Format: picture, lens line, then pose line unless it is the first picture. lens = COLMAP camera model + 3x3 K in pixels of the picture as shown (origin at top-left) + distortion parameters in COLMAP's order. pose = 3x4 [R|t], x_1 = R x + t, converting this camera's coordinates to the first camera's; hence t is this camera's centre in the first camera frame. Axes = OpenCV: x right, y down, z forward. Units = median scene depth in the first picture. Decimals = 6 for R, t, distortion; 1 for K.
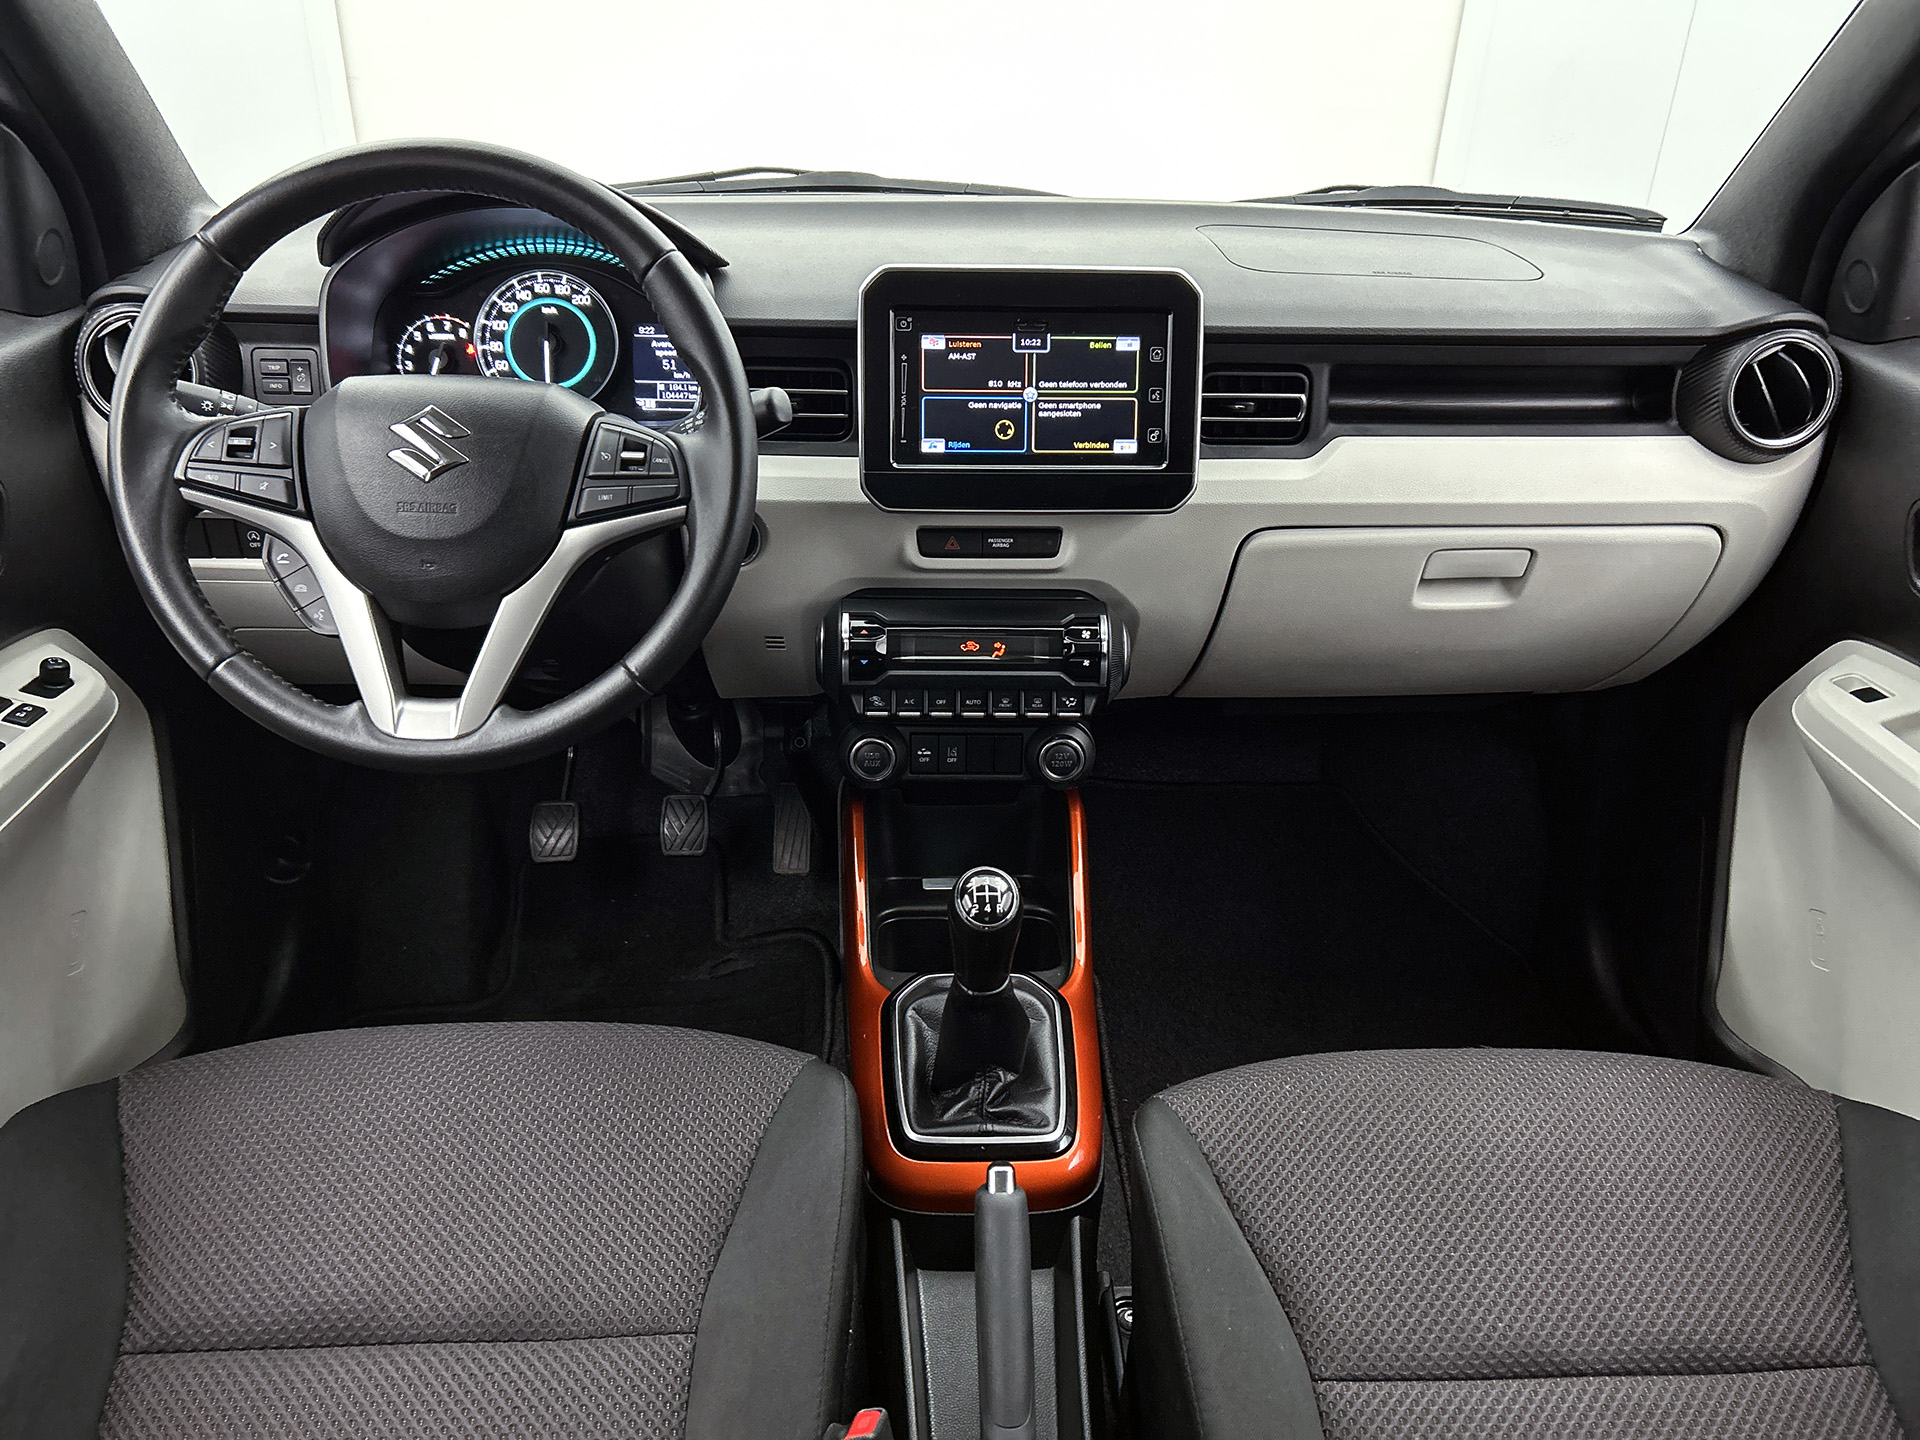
lens RADIAL K [[1482.7, 0, 962.1], [0, 1482.7, 710.2], [0, 0, 1]] dist [0.016635, -0.011743]
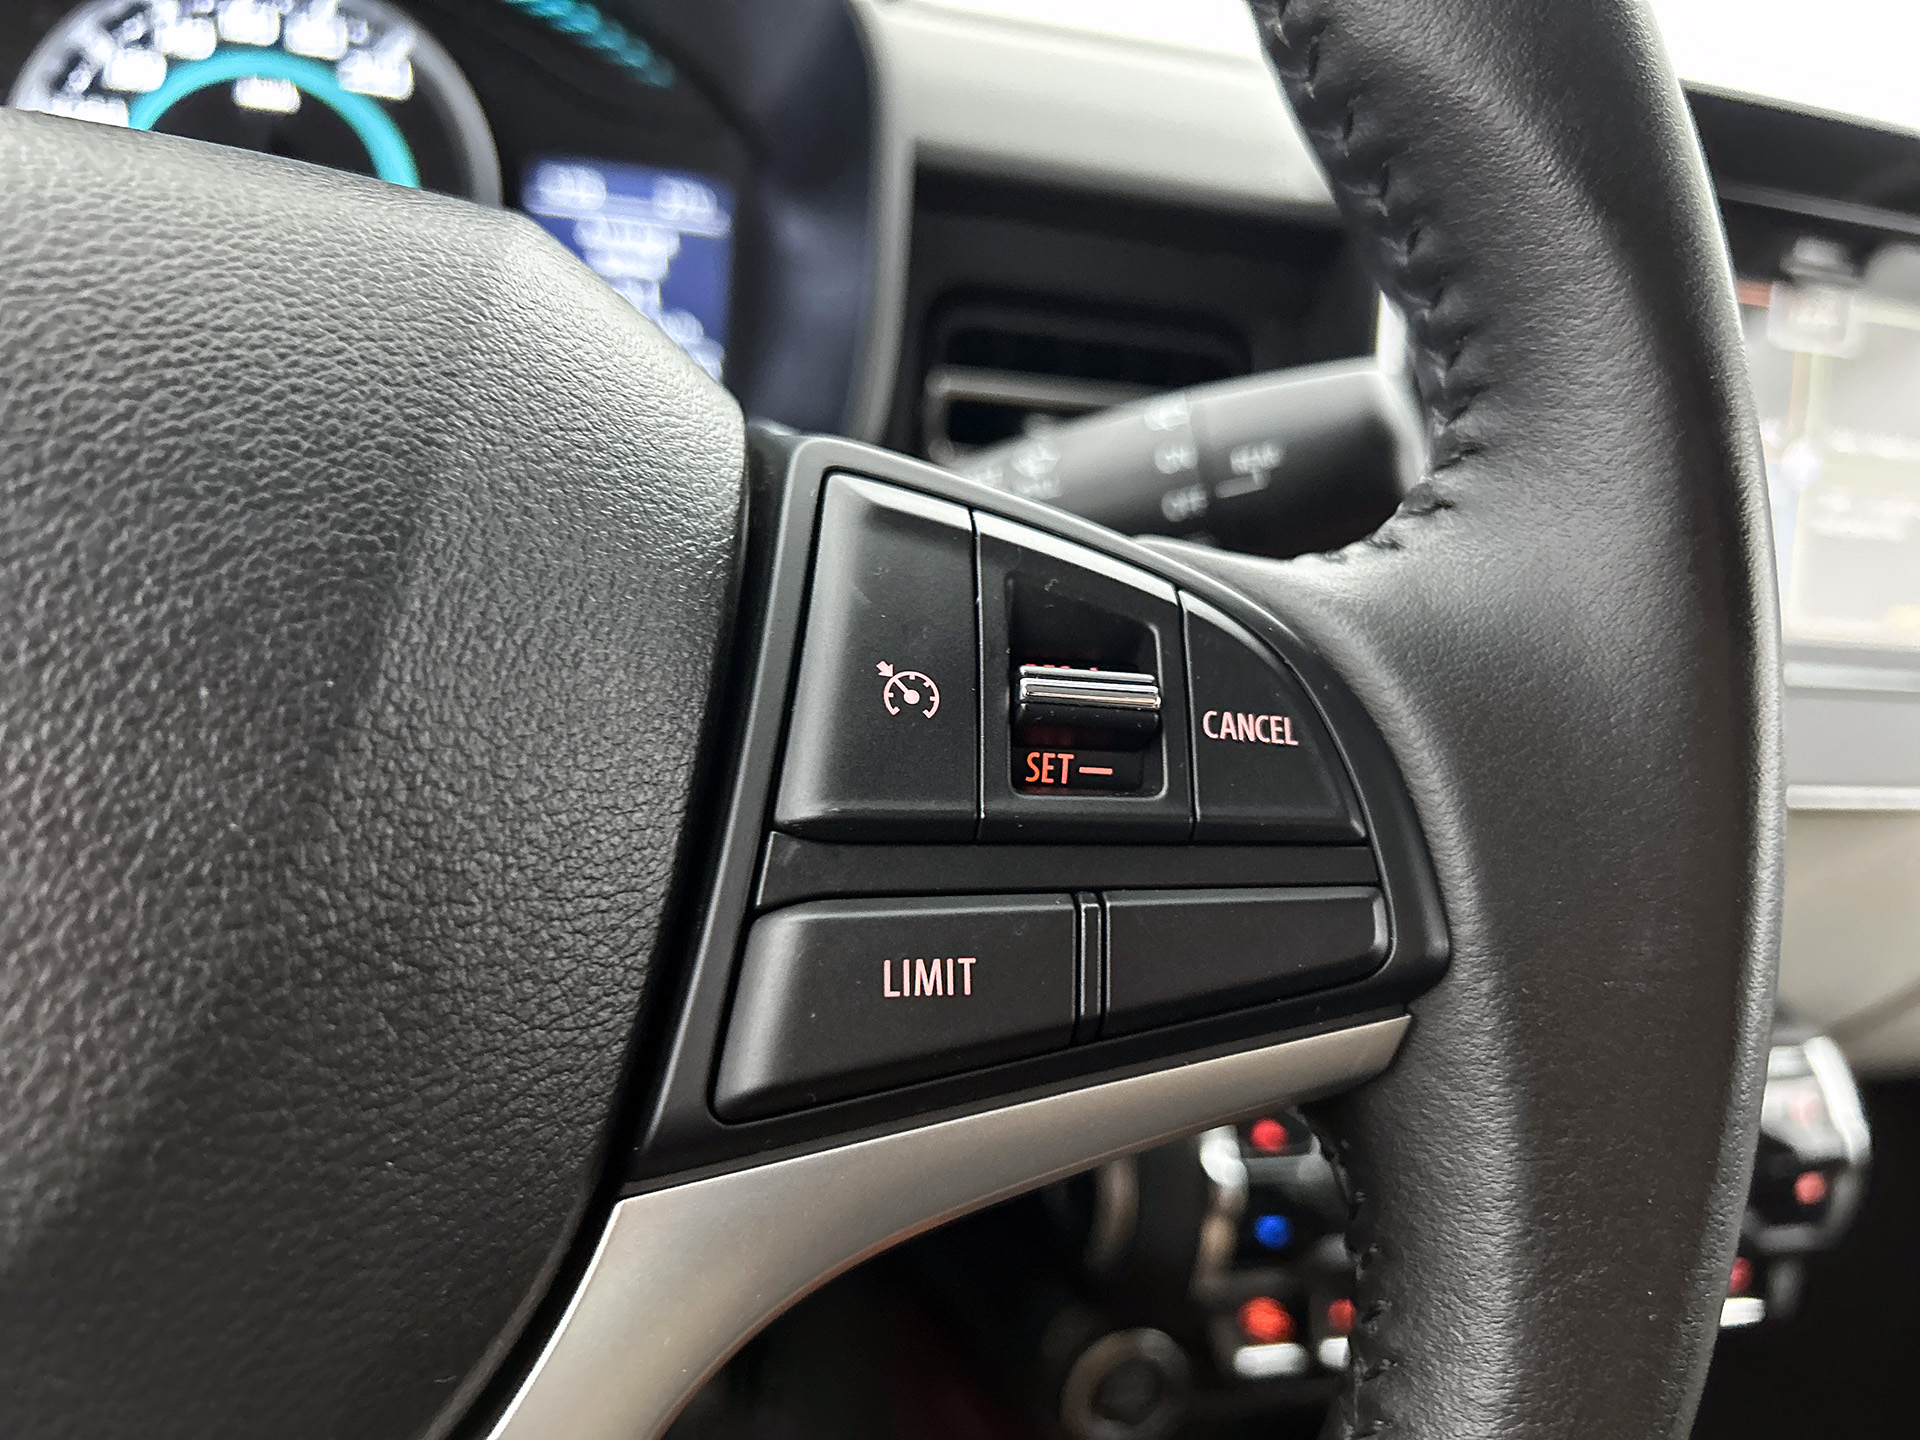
lens RADIAL K [[1482.7, 0, 973.0], [0, 1482.7, 712.0], [0, 0, 1]] dist [0.016635, -0.011743]
pose [[0.966623, 0.025246, 0.254957, -0.226932], [-0.015305, 0.999046, -0.040899, -0.135495], [-0.255747, 0.035632, 0.966087, 0.707121]]
